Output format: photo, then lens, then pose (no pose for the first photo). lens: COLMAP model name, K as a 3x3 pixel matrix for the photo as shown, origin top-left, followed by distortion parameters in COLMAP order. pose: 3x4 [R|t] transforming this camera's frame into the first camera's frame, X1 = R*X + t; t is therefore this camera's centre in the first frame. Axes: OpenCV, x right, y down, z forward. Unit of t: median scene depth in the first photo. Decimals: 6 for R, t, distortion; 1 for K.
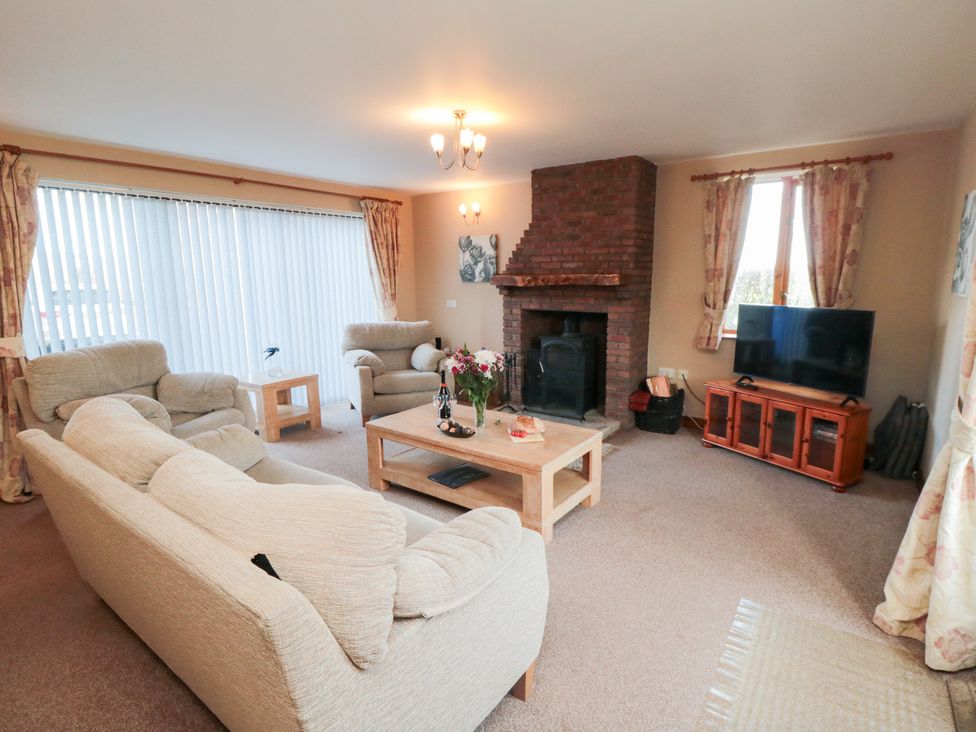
lens RADIAL K [[510.6, 0, 514.0], [0, 510.6, 365.0], [0, 0, 1]] dist [0.013180, -0.016053]
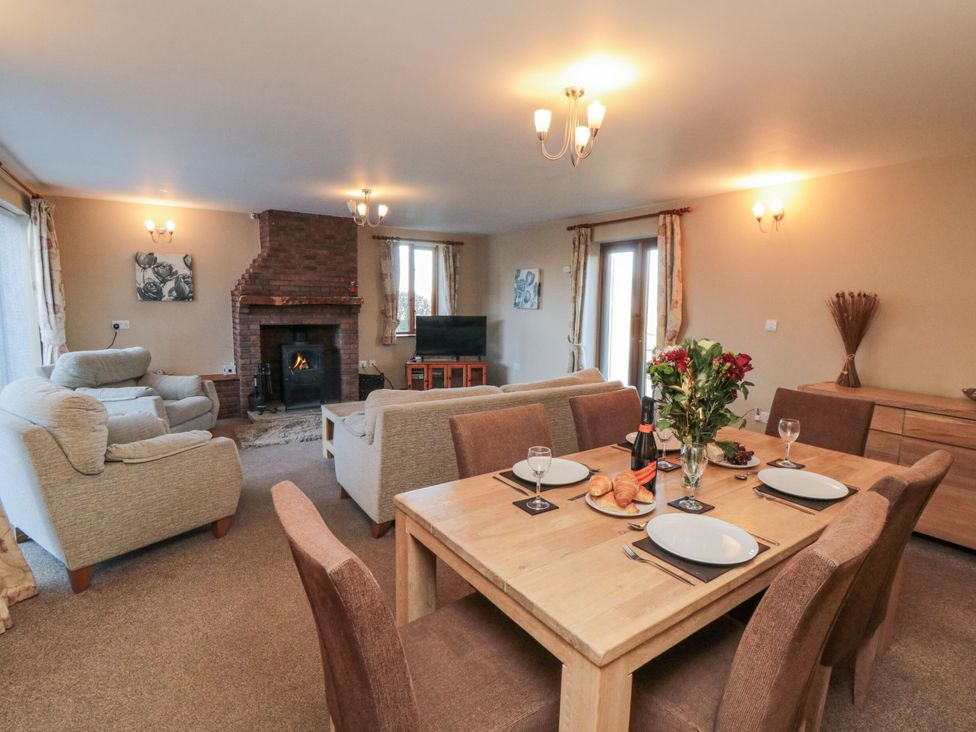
lens RADIAL K [[517.4, 0, 510.2], [0, 517.4, 367.0], [0, 0, 1]] dist [0.000904, -0.001128]
pose [[0.374578, -0.109662, 0.920688, -0.932890], [0.143187, 0.987911, 0.059414, -0.003955], [-0.916073, 0.109576, 0.385752, 0.045098]]
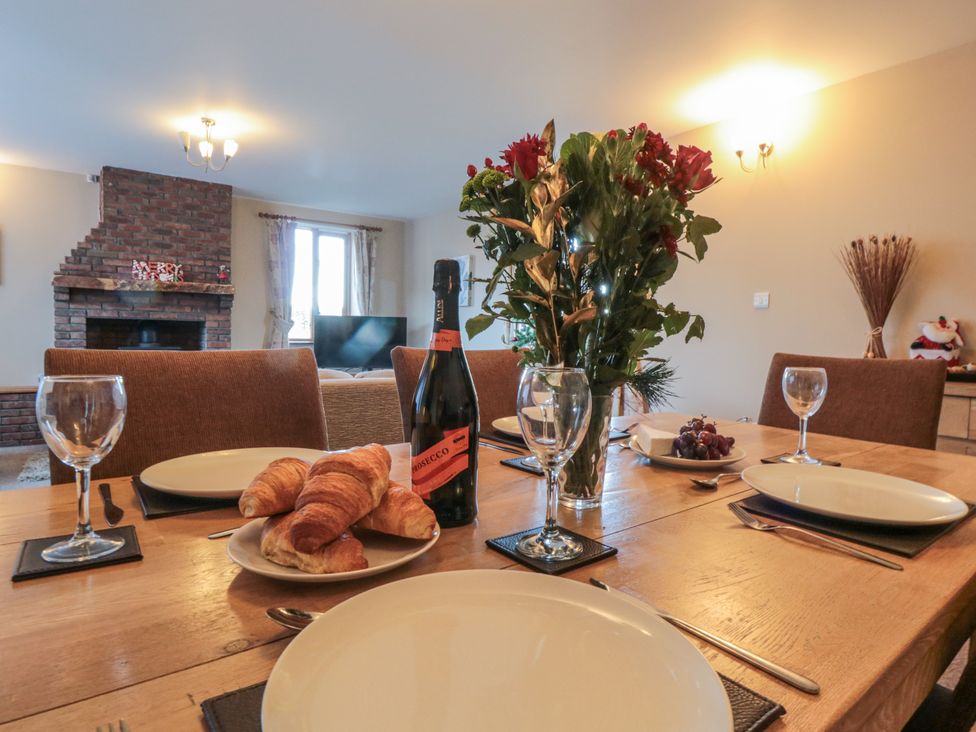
lens RADIAL K [[567.1, 0, 505.0], [0, 567.1, 366.0], [0, 0, 1]] dist [-0.005292, -0.002808]
pose [[0.336902, -0.040290, 0.940677, -0.698568], [0.141821, 0.989857, -0.008397, 0.085569], [-0.930798, 0.136237, 0.339198, 0.037320]]
